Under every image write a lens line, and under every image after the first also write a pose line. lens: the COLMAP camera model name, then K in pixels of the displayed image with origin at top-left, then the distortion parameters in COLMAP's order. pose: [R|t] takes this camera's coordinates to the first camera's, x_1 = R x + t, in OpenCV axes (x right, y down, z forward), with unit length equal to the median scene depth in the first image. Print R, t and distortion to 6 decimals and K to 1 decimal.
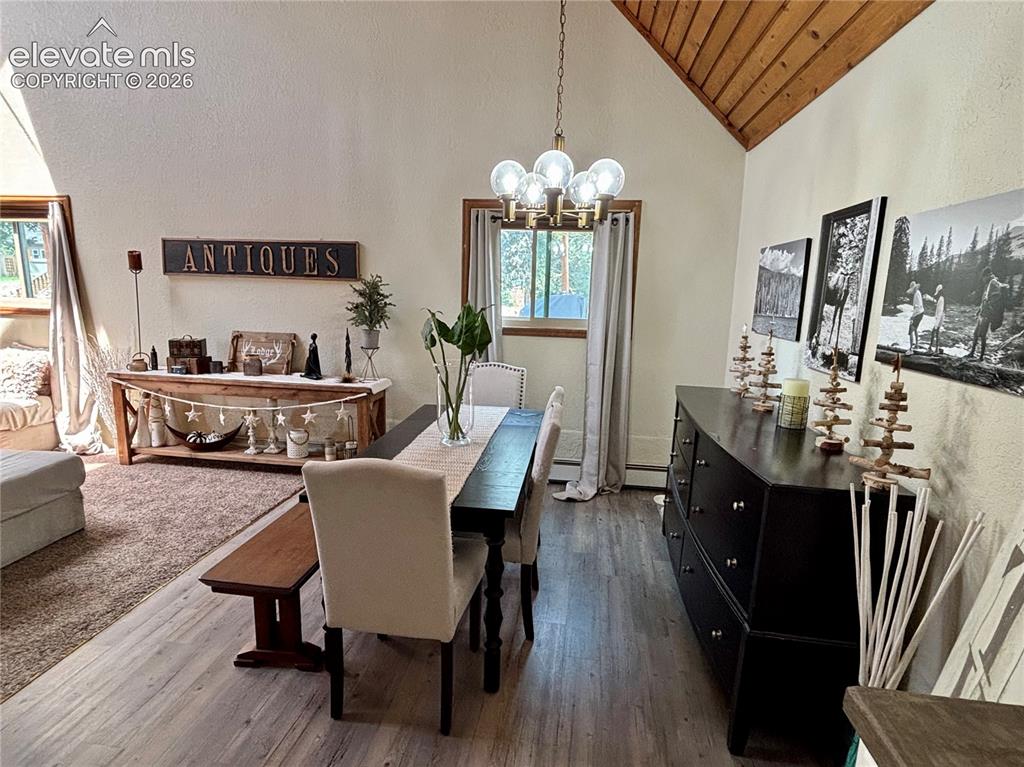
lens RADIAL K [[544.1, 0, 508.9], [0, 544.1, 384.2], [0, 0, 1]] dist [-0.006774, 0.005986]
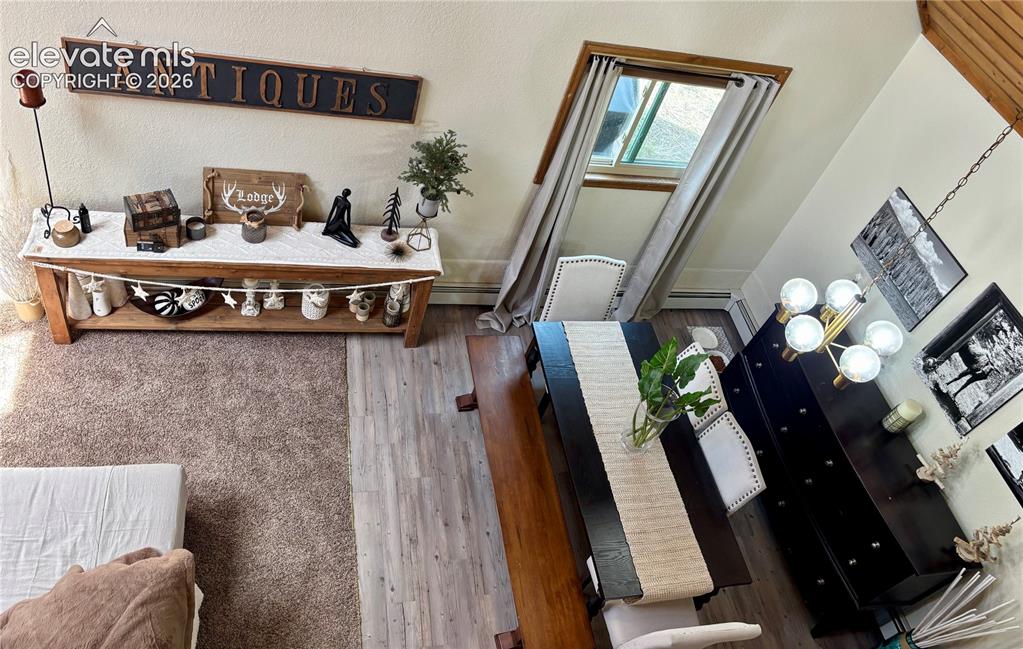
lens RADIAL K [[772.8, 0, 504.5], [0, 772.8, 265.4], [0, 0, 1]] dist [0.035395, -0.032546]
pose [[0.925027, -0.089229, 0.369274, -0.548541], [-0.162372, 0.785910, 0.596641, -0.657044], [-0.343454, -0.611869, 0.712500, 0.126304]]
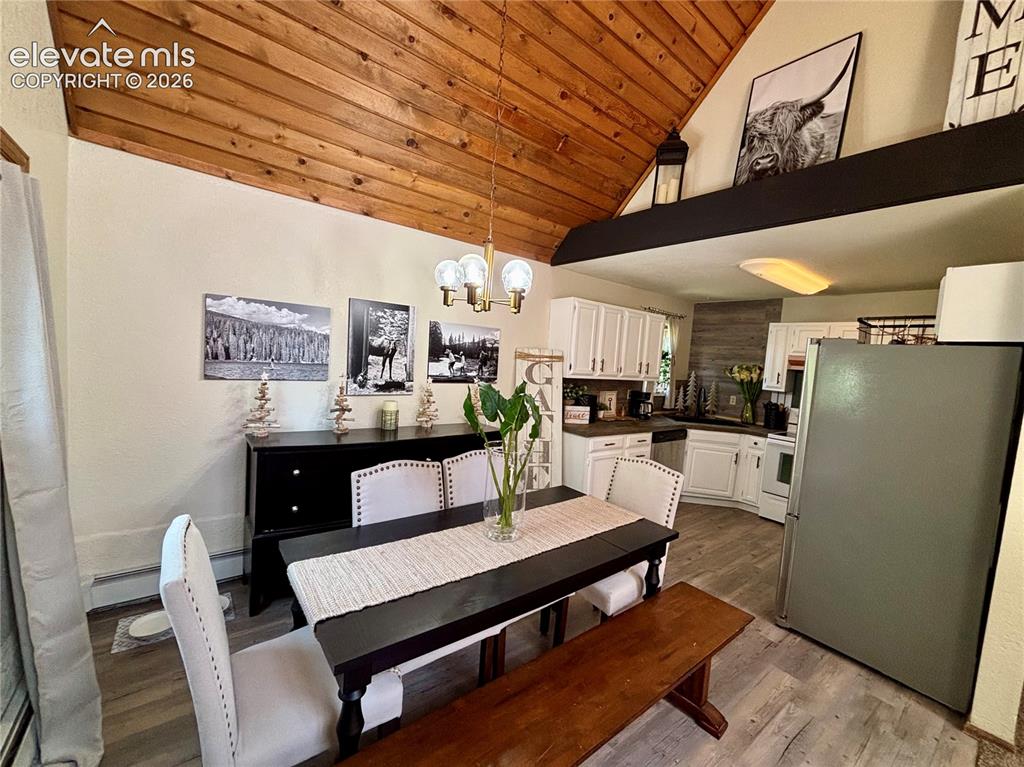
lens RADIAL K [[414.4, 0, 516.1], [0, 414.4, 384.0], [0, 0, 1]] dist [0.006760, -0.001272]
pose [[-0.711692, -0.125487, 0.691193, -0.353201], [0.032117, 0.977075, 0.210458, -0.176457], [-0.701757, 0.171980, -0.691347, 0.884479]]
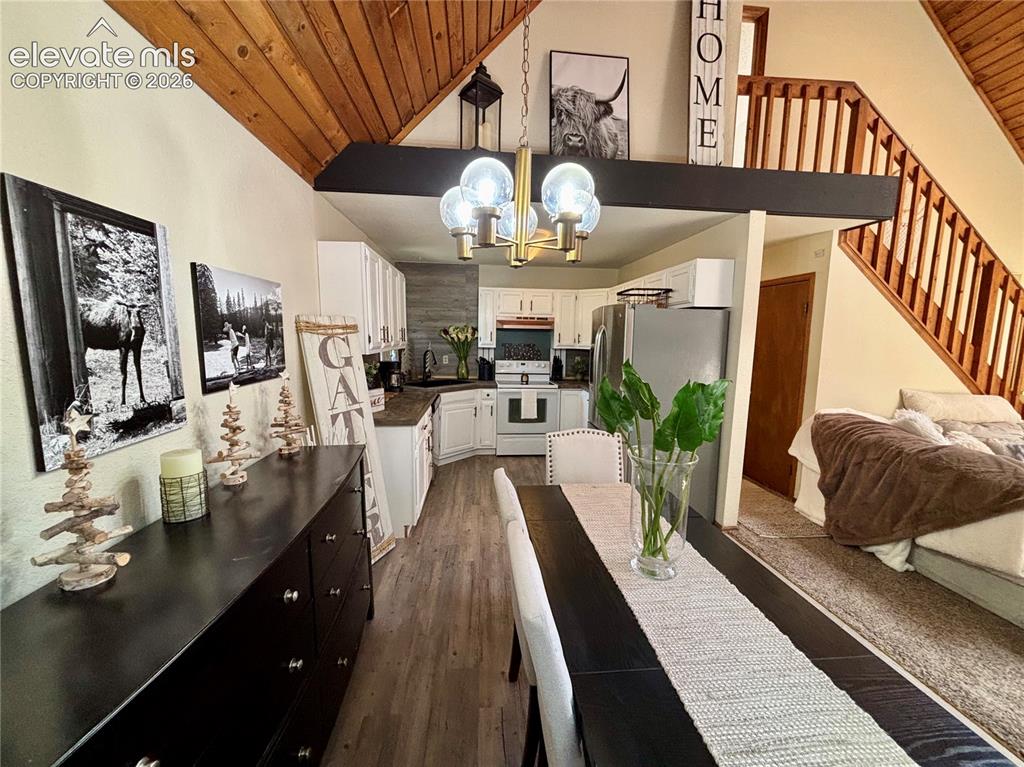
lens RADIAL K [[414.4, 0, 514.5], [0, 414.4, 383.9], [0, 0, 1]] dist [0.006760, -0.001272]
pose [[-0.973530, -0.016481, -0.227964, 0.122860], [-0.081793, 0.956465, 0.280152, -0.157028], [0.213422, 0.291382, -0.932495, 0.868354]]
